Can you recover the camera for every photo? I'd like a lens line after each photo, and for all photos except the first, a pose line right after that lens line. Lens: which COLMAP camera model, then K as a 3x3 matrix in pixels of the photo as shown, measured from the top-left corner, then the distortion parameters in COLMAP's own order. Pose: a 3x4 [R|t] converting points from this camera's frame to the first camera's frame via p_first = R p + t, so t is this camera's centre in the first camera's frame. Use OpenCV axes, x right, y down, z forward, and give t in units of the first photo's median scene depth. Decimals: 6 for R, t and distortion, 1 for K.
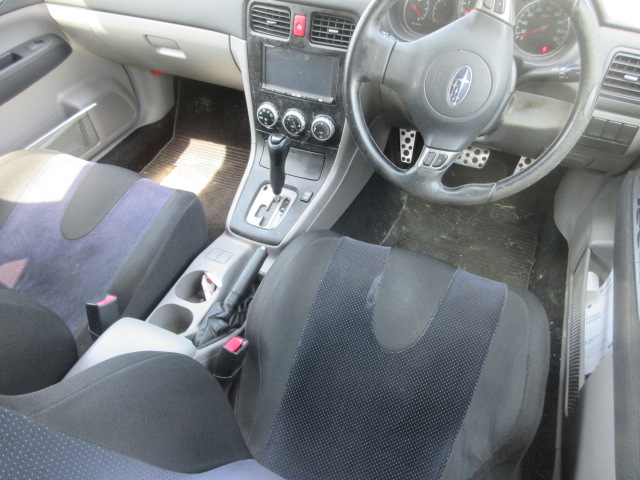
lens RADIAL K [[488.5, 0, 320.0], [0, 488.5, 240.0], [0, 0, 1]] dist [-0.003114, 0.005086]
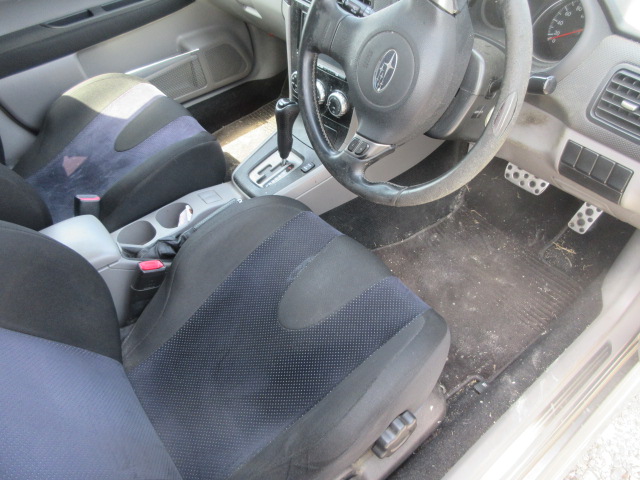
lens RADIAL K [[485.3, 0, 320.0], [0, 485.3, 240.0], [0, 0, 1]] dist [0.007434, -0.003750]
pose [[0.878399, 0.304233, -0.368588, 0.427002], [-0.295422, 0.951872, 0.081644, -0.036459], [0.375687, 0.037173, 0.926001, 0.085478]]
